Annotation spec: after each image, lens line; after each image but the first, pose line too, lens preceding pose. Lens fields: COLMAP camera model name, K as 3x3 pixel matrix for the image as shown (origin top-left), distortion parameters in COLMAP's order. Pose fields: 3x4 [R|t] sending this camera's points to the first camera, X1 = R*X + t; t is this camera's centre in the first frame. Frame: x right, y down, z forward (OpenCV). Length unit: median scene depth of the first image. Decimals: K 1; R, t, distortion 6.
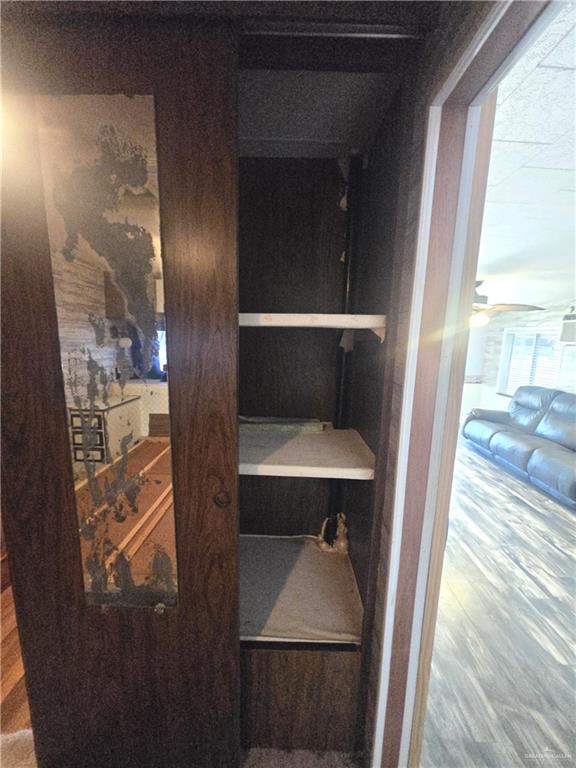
lens RADIAL K [[300.9, 0, 289.7], [0, 300.9, 387.1], [0, 0, 1]] dist [-0.001239, 0.000519]
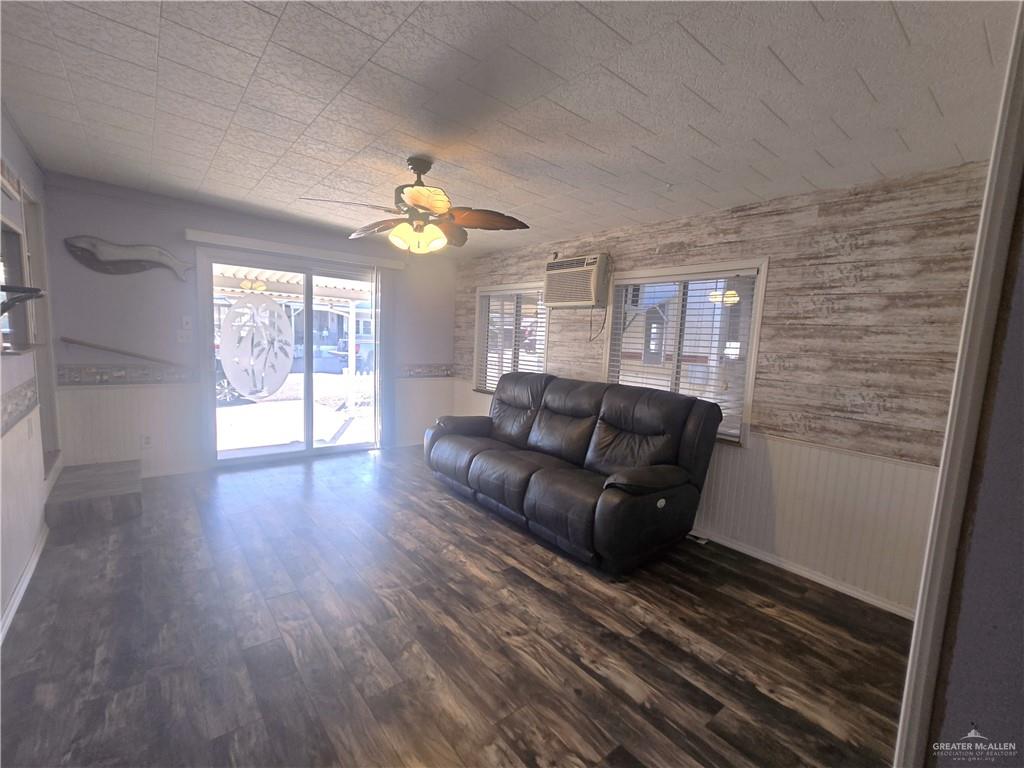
lens RADIAL K [[460.1, 0, 513.0], [0, 460.1, 386.6], [0, 0, 1]] dist [-0.002638, -0.000280]
pose [[0.776272, -0.057436, 0.627776, 0.222648], [0.074597, 0.997213, -0.001006, 0.033821], [-0.625969, 0.047611, 0.778394, 0.301027]]
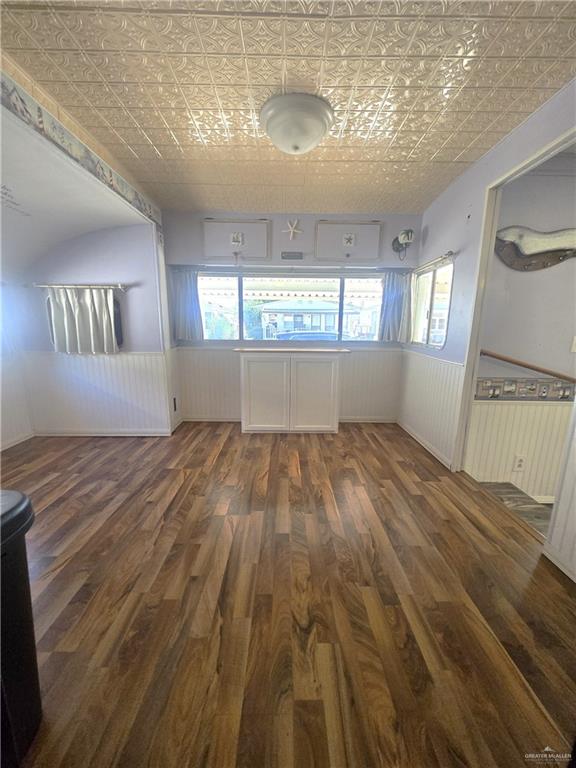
lens RADIAL K [[300.9, 0, 290.0], [0, 300.9, 378.6], [0, 0, 1]] dist [-0.001239, 0.000519]
pose [[0.999761, -0.019028, 0.010735, -0.250205], [0.018847, 0.999683, 0.016666, -0.098483], [-0.011049, -0.016460, 0.999803, 1.067829]]
